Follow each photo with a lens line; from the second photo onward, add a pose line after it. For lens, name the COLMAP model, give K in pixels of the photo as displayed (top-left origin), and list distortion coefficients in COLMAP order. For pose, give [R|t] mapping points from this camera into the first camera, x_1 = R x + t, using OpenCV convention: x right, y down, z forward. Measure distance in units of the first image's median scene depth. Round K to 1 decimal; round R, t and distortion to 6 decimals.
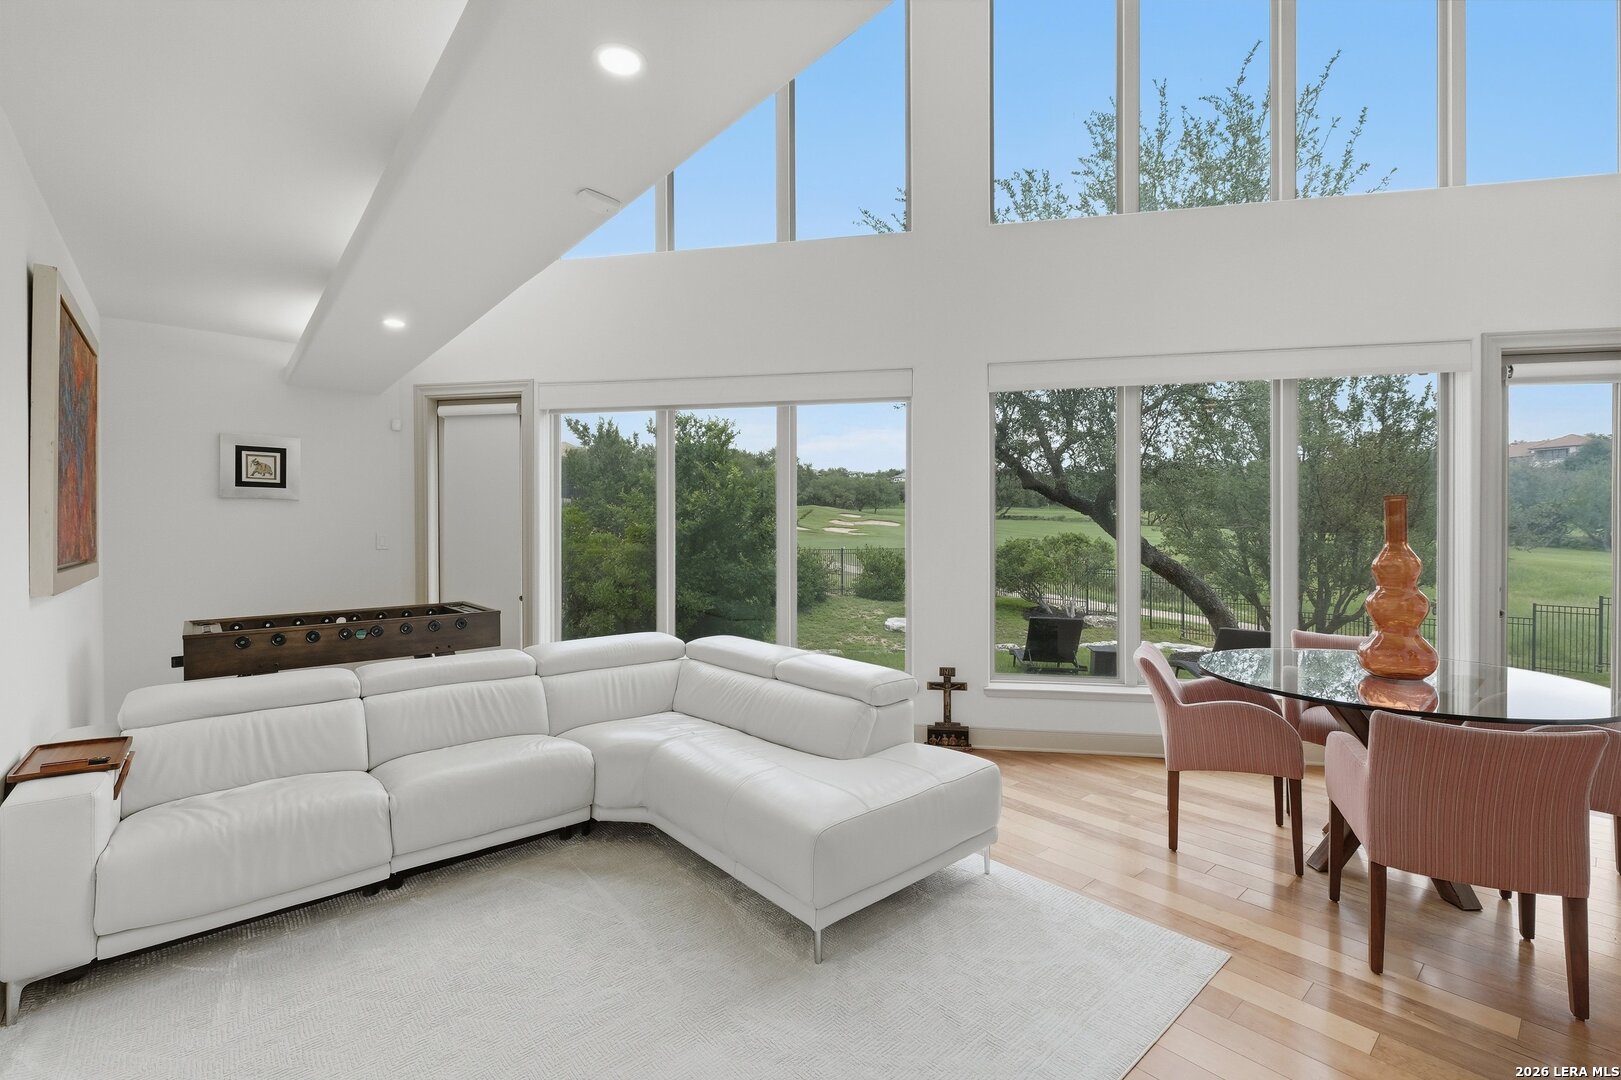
lens RADIAL K [[699.1, 0, 815.3], [0, 699.1, 533.2], [0, 0, 1]] dist [-0.000061, 0.000284]
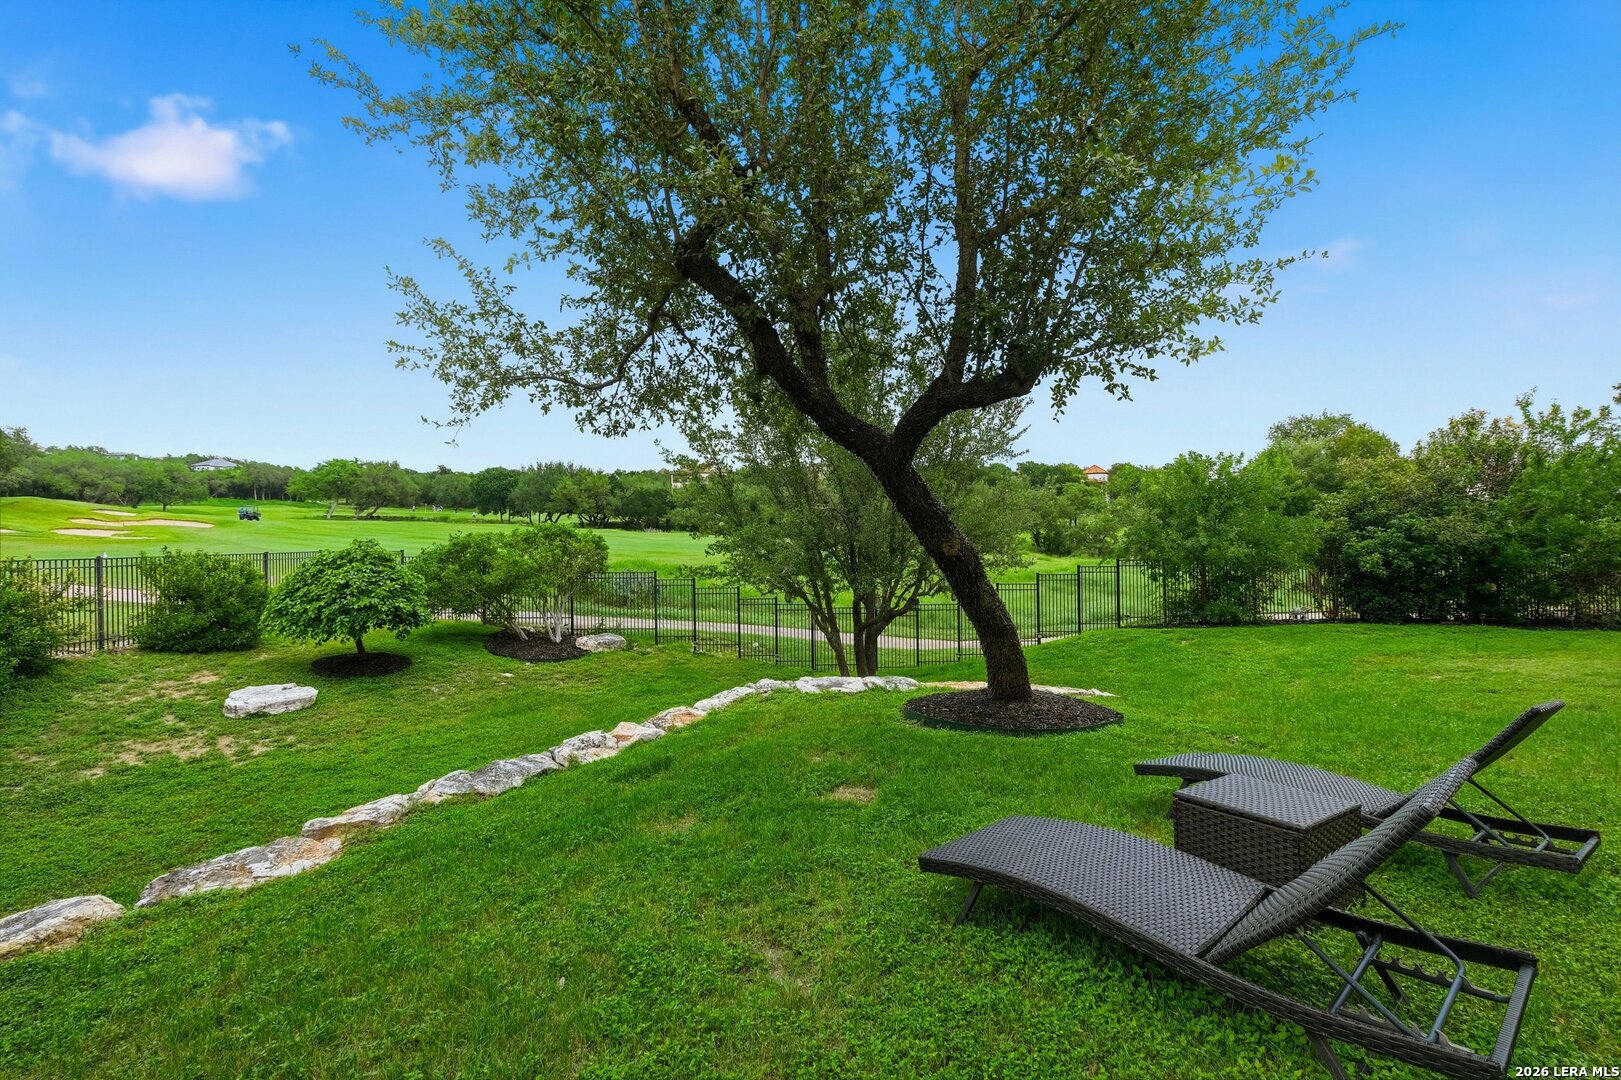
lens RADIAL K [[699.1, 0, 815.3], [0, 699.1, 533.2], [0, 0, 1]] dist [-0.000061, 0.000284]
pose [[0.669751, -0.009262, 0.742528, 0.009991], [0.012073, 0.999926, 0.001583, 0.009670], [-0.742488, 0.007904, 0.669813, 0.279411]]
